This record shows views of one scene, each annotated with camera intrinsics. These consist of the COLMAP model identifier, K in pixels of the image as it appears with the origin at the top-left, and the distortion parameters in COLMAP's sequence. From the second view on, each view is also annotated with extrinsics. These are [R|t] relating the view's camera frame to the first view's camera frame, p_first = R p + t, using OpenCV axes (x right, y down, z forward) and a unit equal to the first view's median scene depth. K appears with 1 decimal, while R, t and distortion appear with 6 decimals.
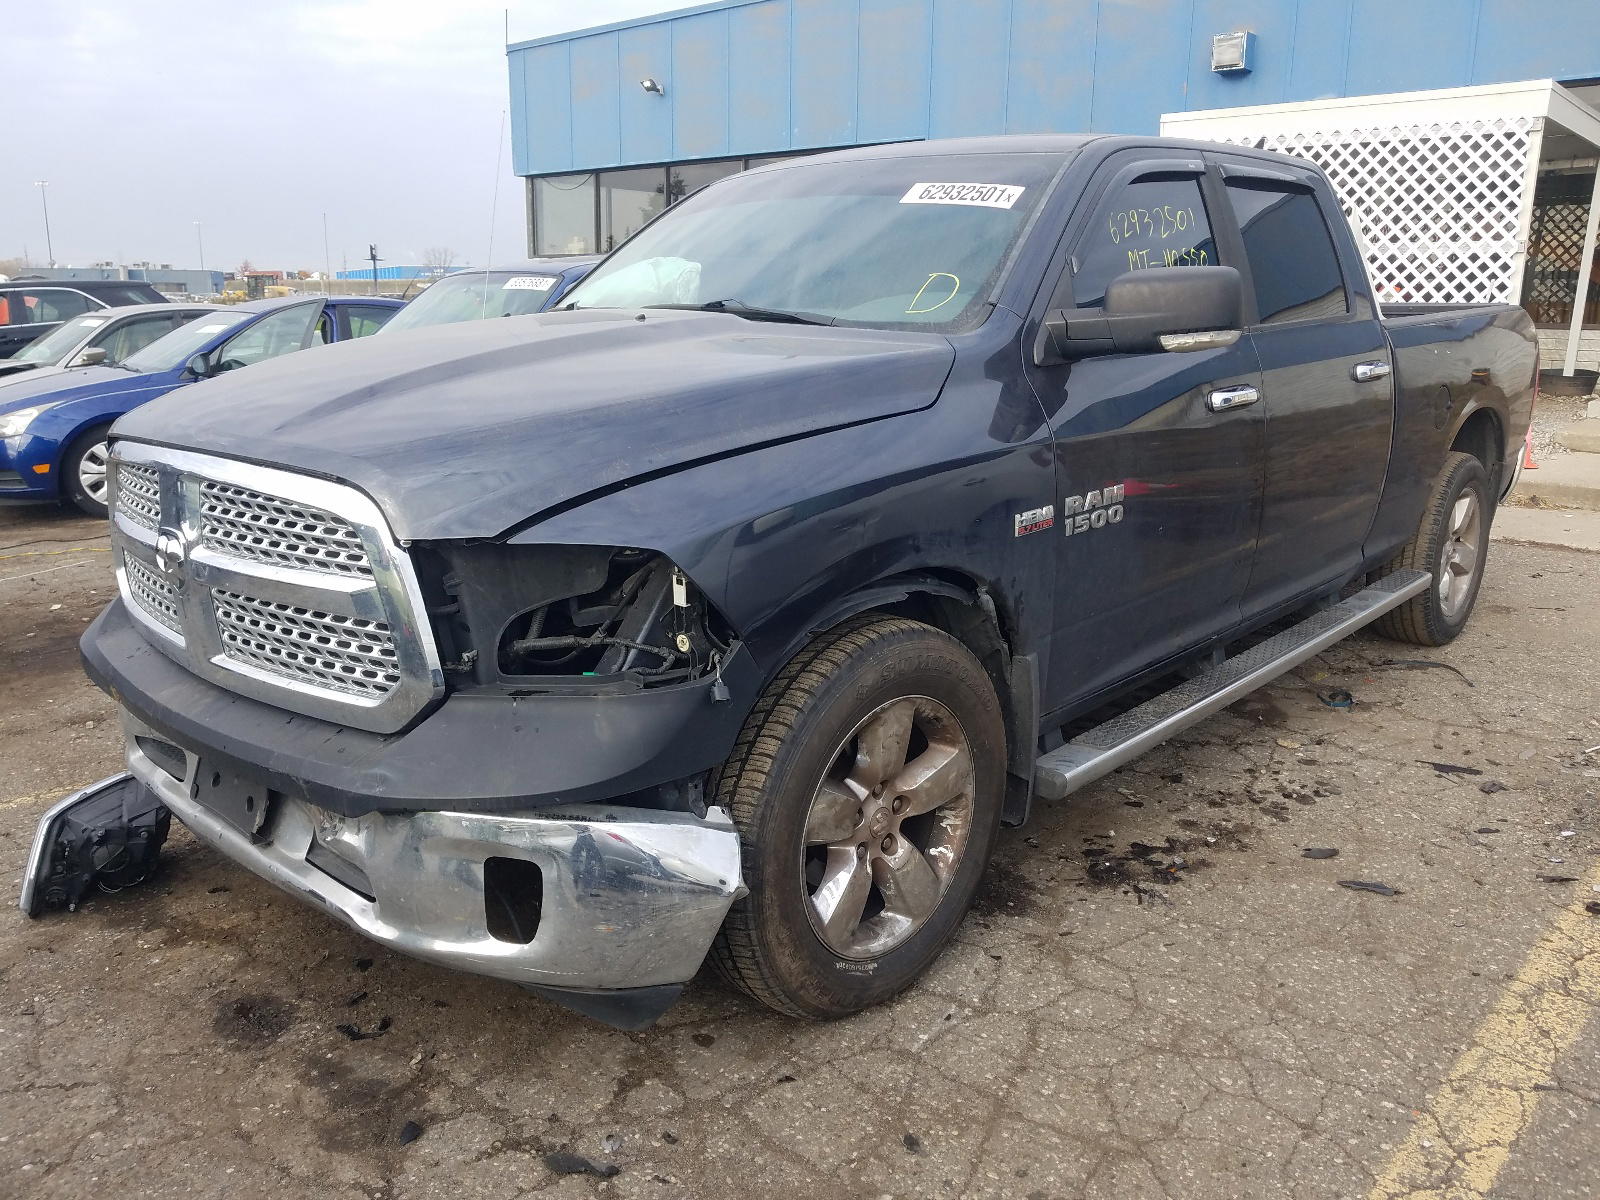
lens RADIAL K [[1224.7, 0, 800.0], [0, 1224.7, 600.0], [0, 0, 1]] dist [-0.004163, 0.001110]
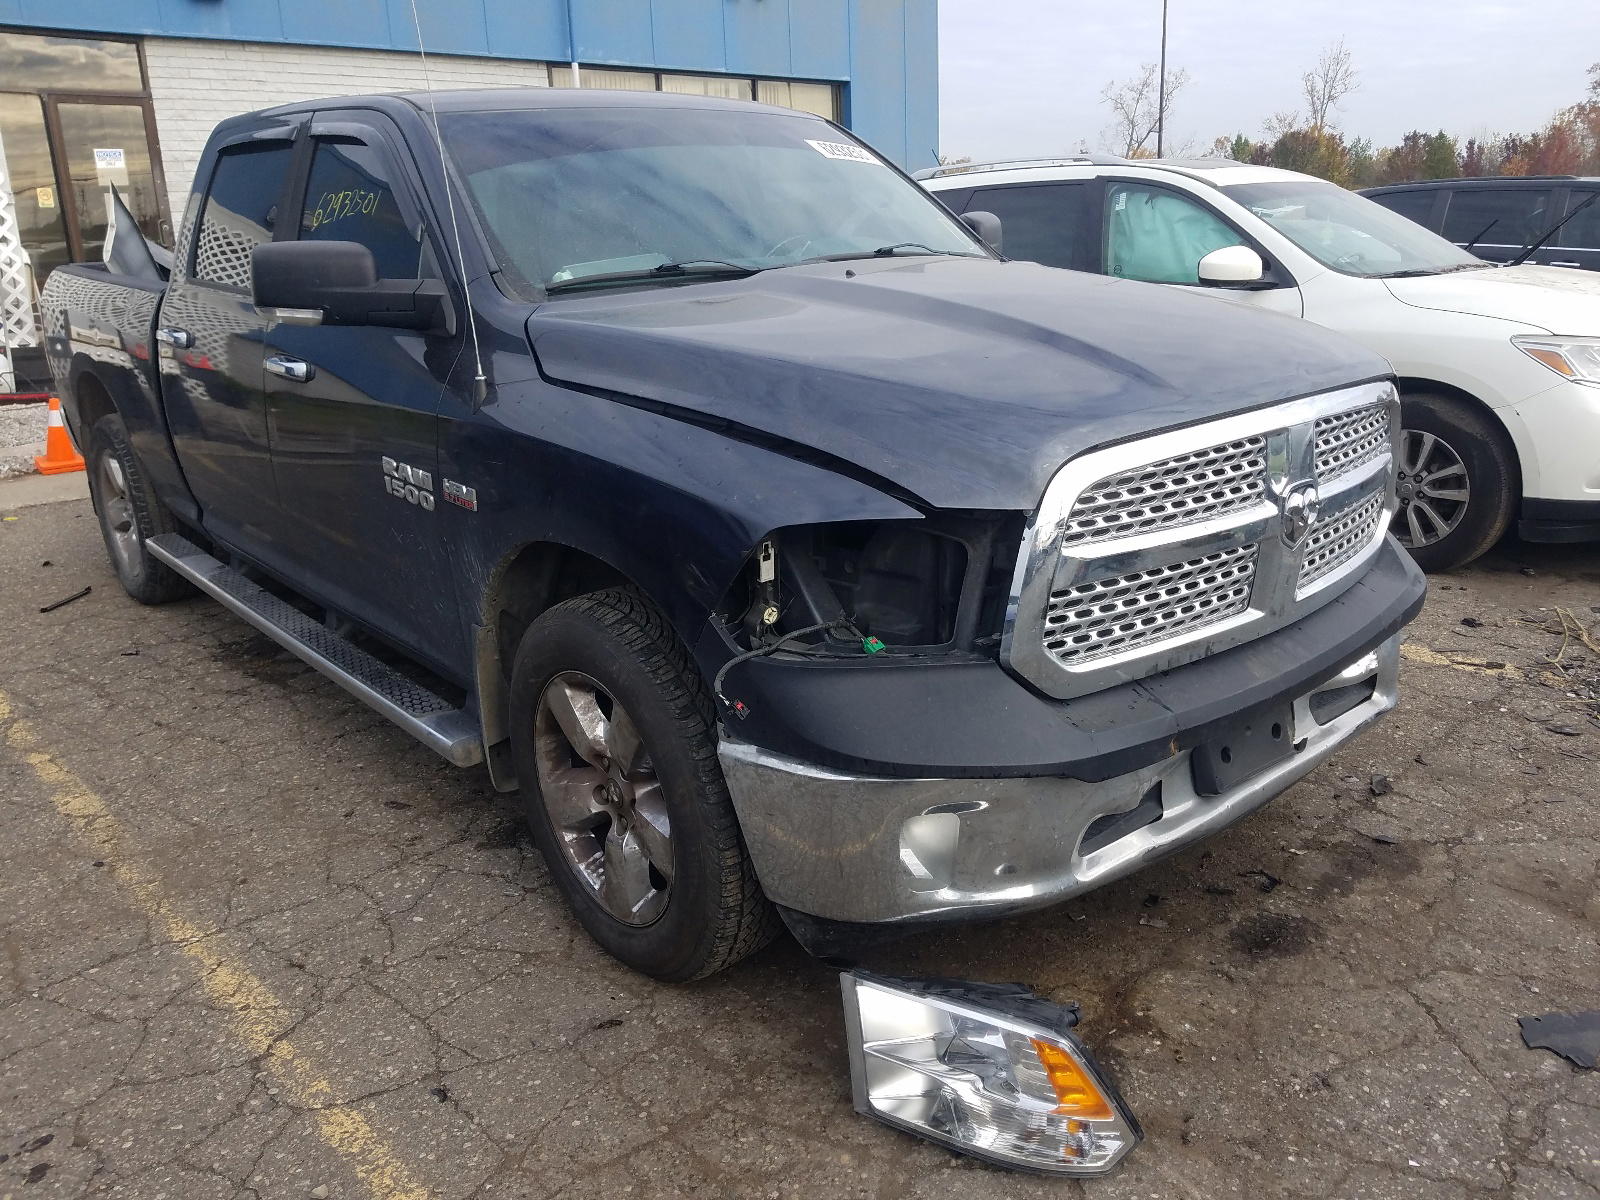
lens RADIAL K [[1224.7, 0, 800.0], [0, 1224.7, 600.0], [0, 0, 1]] dist [-0.004163, 0.001110]
pose [[0.102340, -0.271518, 0.956977, -1.494446], [0.248267, 0.938556, 0.239742, -0.299817], [-0.963270, 0.213050, 0.163461, 1.217950]]
